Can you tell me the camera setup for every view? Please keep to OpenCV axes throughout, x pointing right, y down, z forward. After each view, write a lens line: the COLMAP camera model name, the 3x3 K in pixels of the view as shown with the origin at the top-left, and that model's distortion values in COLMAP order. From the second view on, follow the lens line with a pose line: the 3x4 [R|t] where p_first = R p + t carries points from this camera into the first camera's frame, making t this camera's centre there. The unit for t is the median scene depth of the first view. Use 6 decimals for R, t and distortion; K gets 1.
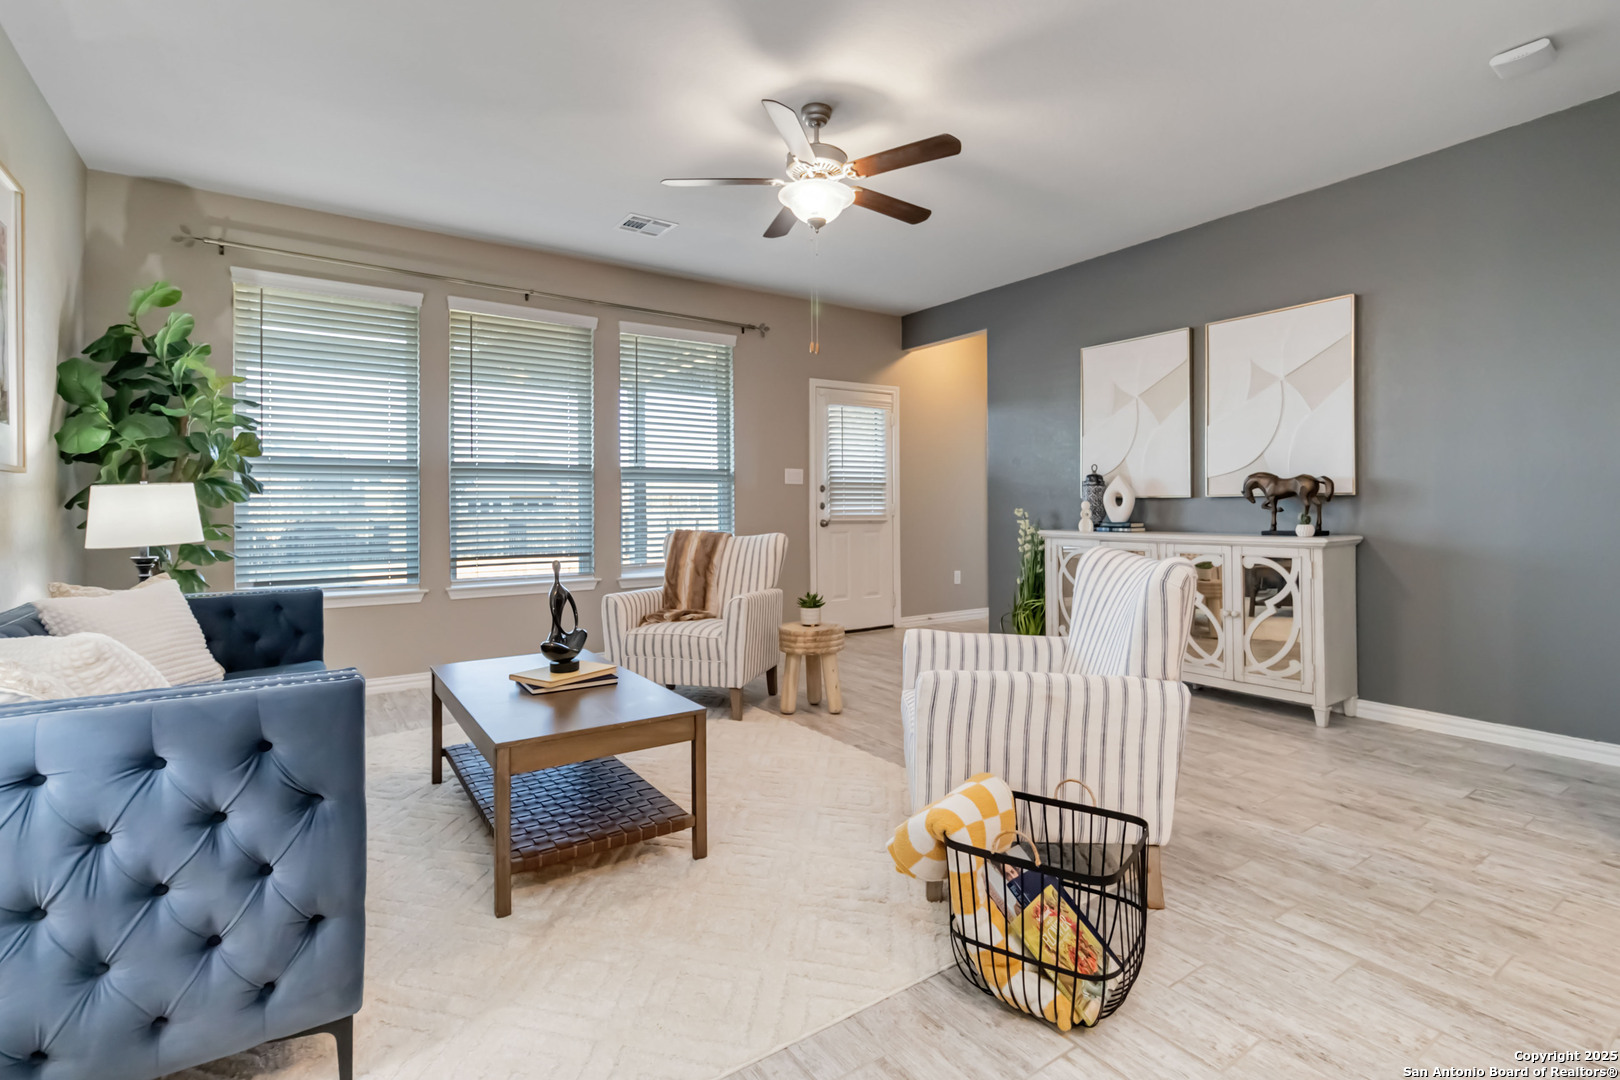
lens RADIAL K [[778.1, 0, 829.2], [0, 778.1, 501.3], [0, 0, 1]] dist [0.001194, 0.000587]
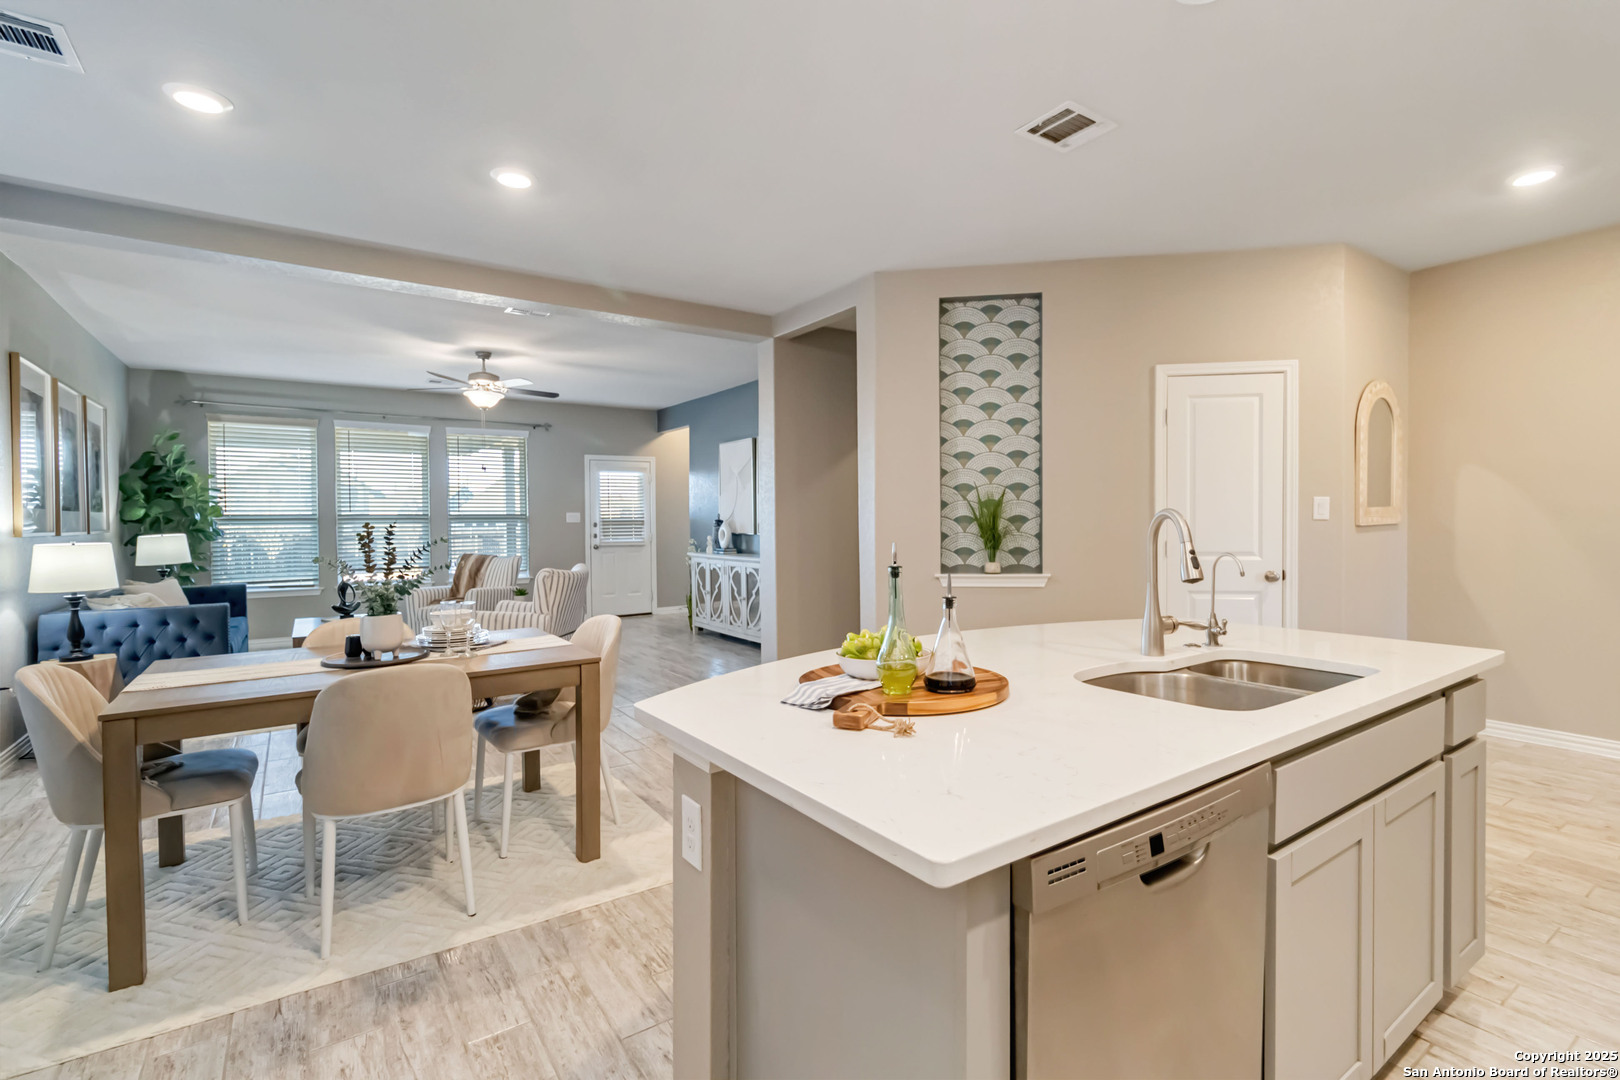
lens RADIAL K [[747.4, 0, 816.2], [0, 747.4, 530.0], [0, 0, 1]] dist [0.000530, 0.000821]
pose [[0.999989, -0.003081, -0.003577, 0.770173], [0.003152, 0.999793, 0.020079, -0.060693], [0.003514, -0.020090, 0.999792, -0.872961]]
